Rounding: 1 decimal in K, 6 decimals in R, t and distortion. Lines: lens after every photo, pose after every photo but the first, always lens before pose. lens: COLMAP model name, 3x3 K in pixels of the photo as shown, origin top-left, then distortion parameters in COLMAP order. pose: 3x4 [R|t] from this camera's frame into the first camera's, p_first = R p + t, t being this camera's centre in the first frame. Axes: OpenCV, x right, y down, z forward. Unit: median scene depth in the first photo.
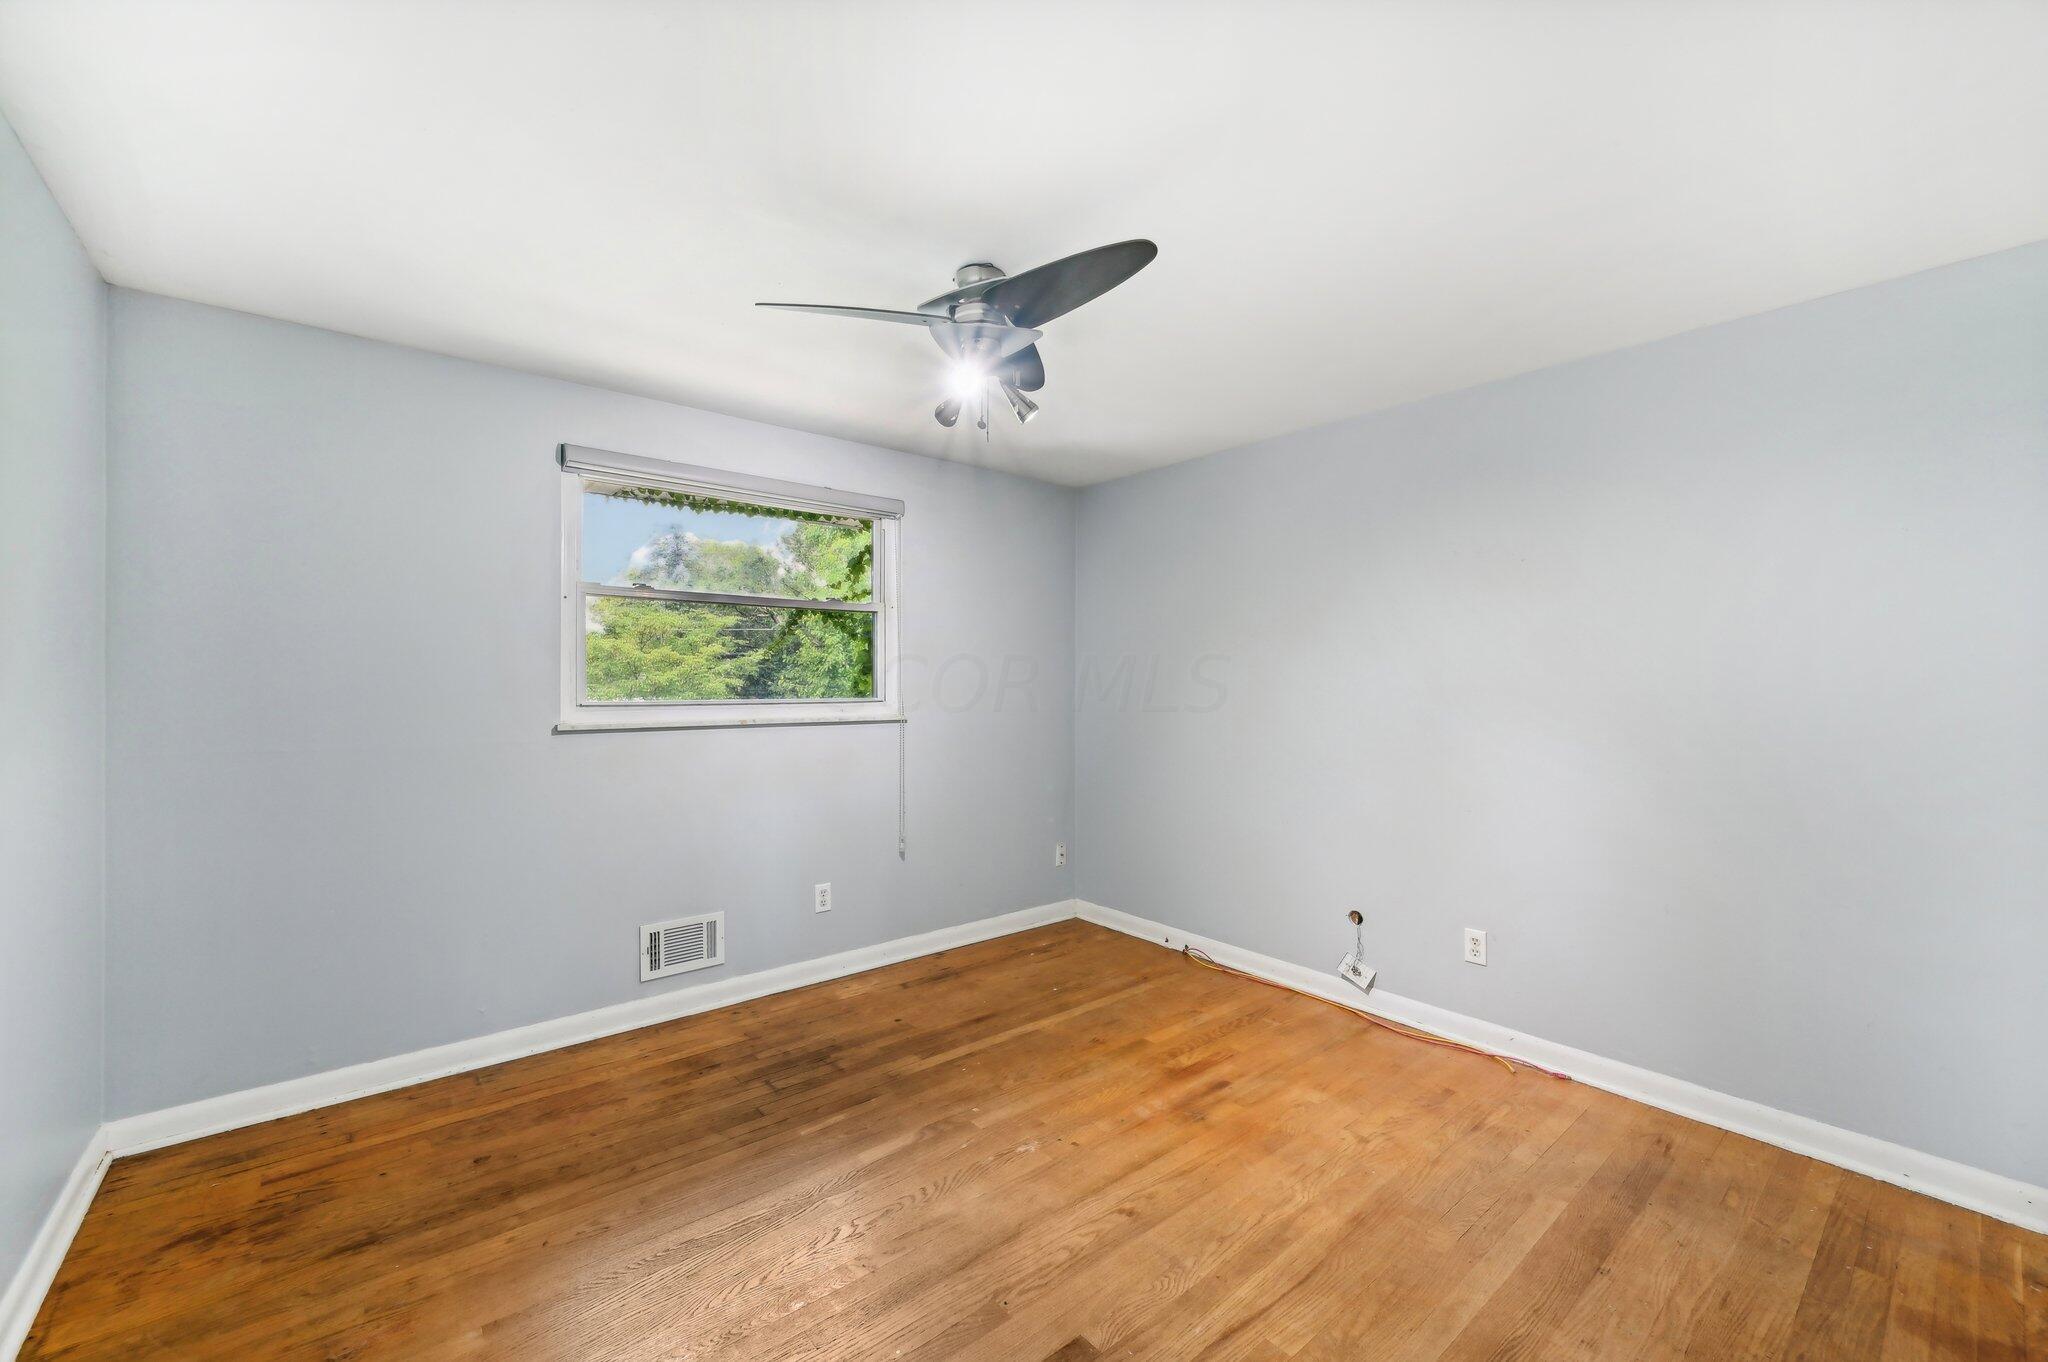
lens RADIAL K [[821.7, 0, 1021.4], [0, 821.7, 680.1], [0, 0, 1]] dist [0.001031, 0.000276]
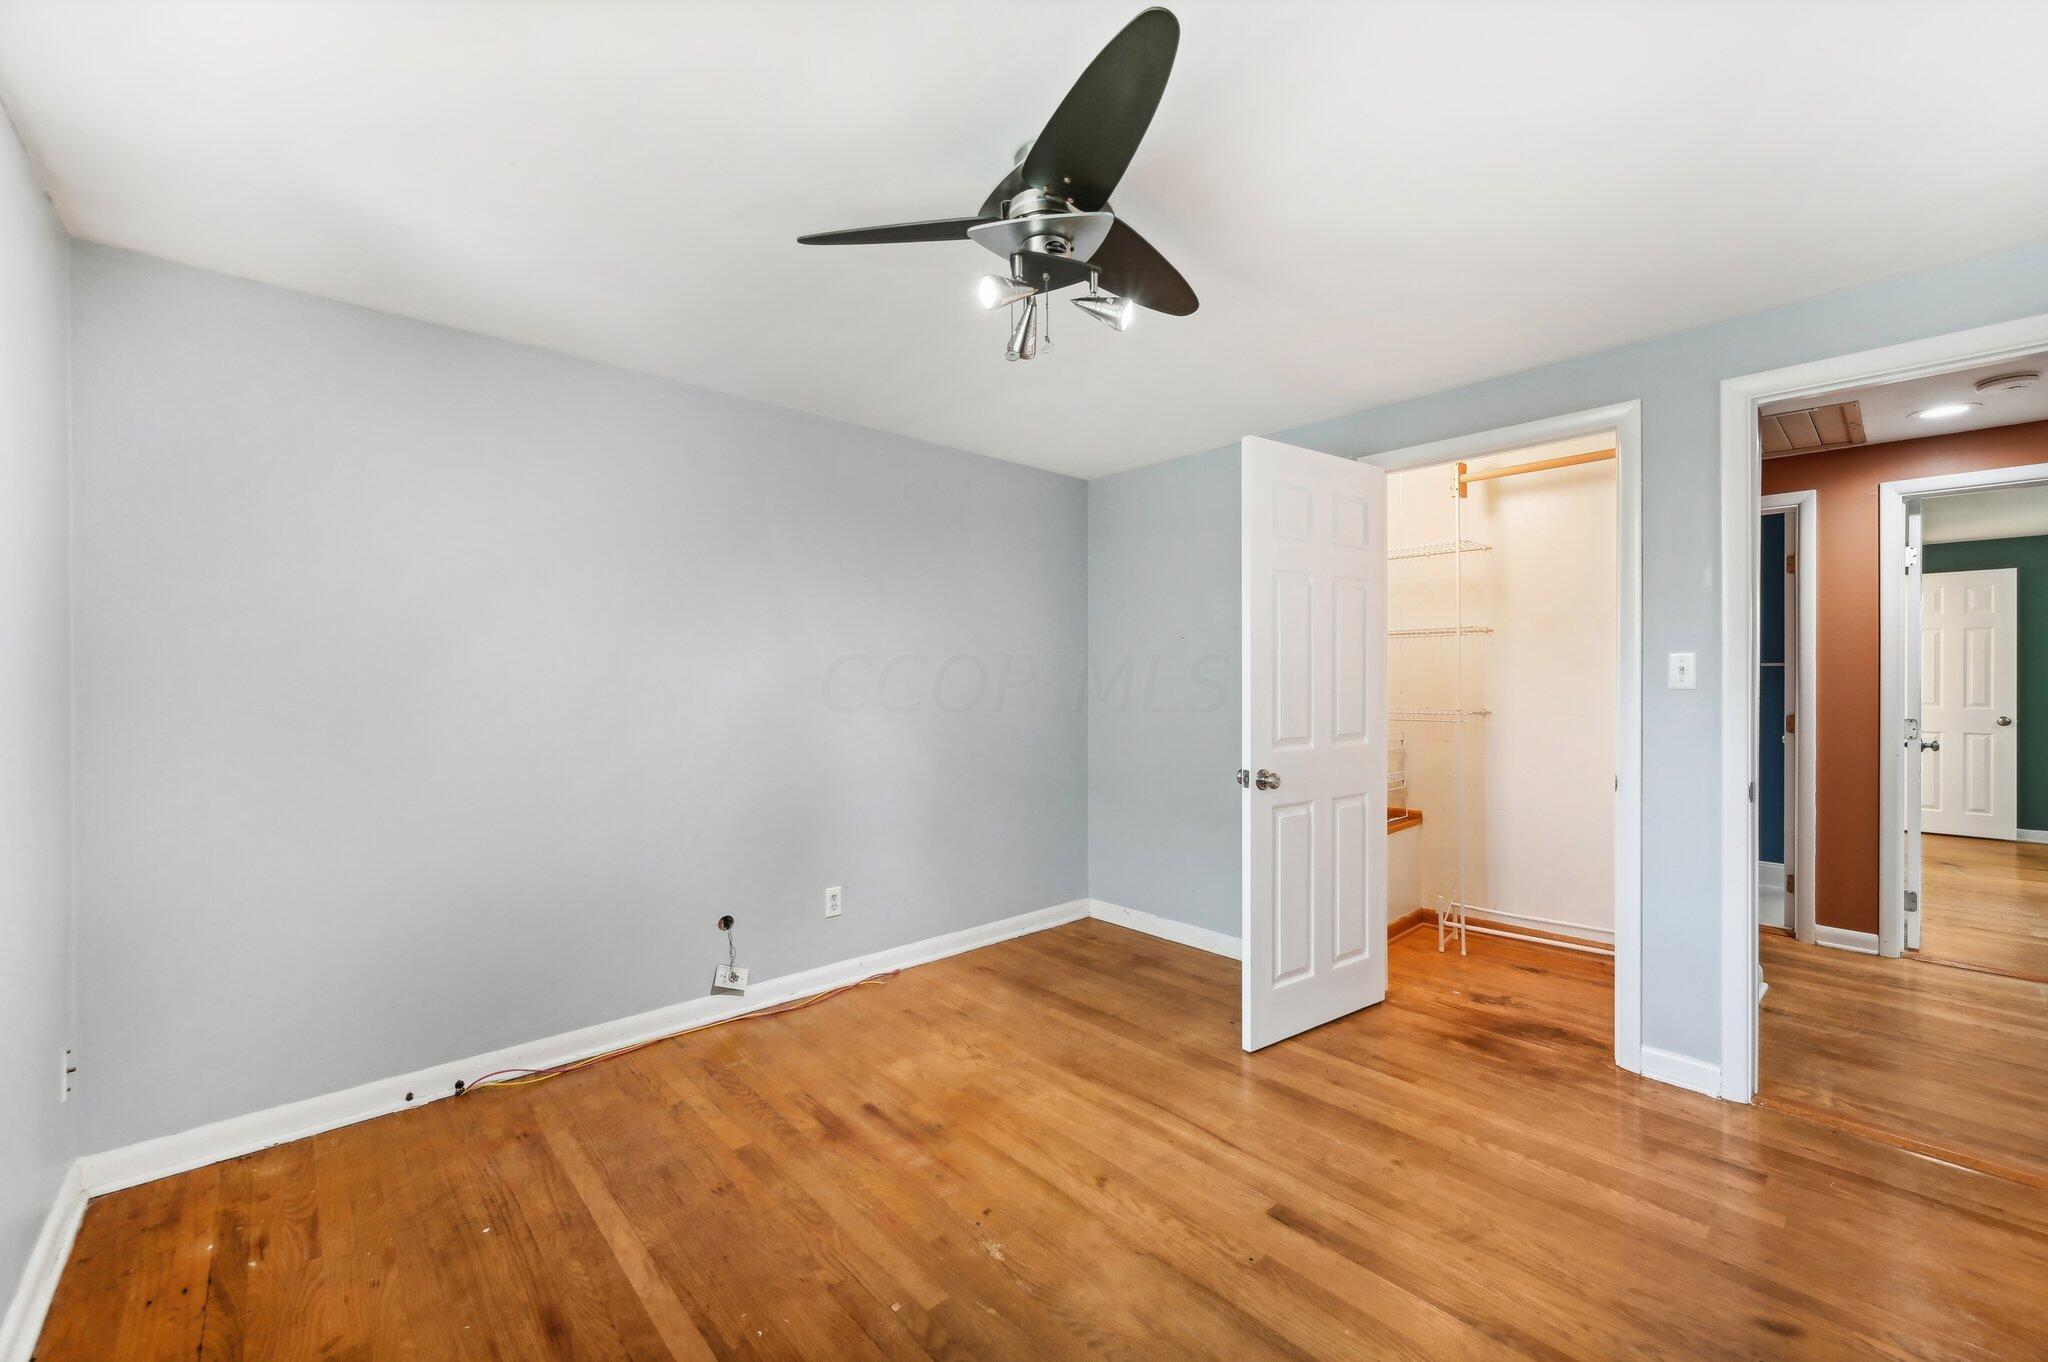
lens RADIAL K [[821.7, 0, 1015.0], [0, 821.7, 678.2], [0, 0, 1]] dist [0.001031, 0.000276]
pose [[-0.038056, -0.005603, 0.999260, -0.640482], [-0.001849, 0.999983, 0.005536, -0.002076], [-0.999274, -0.001636, -0.038066, 0.806142]]
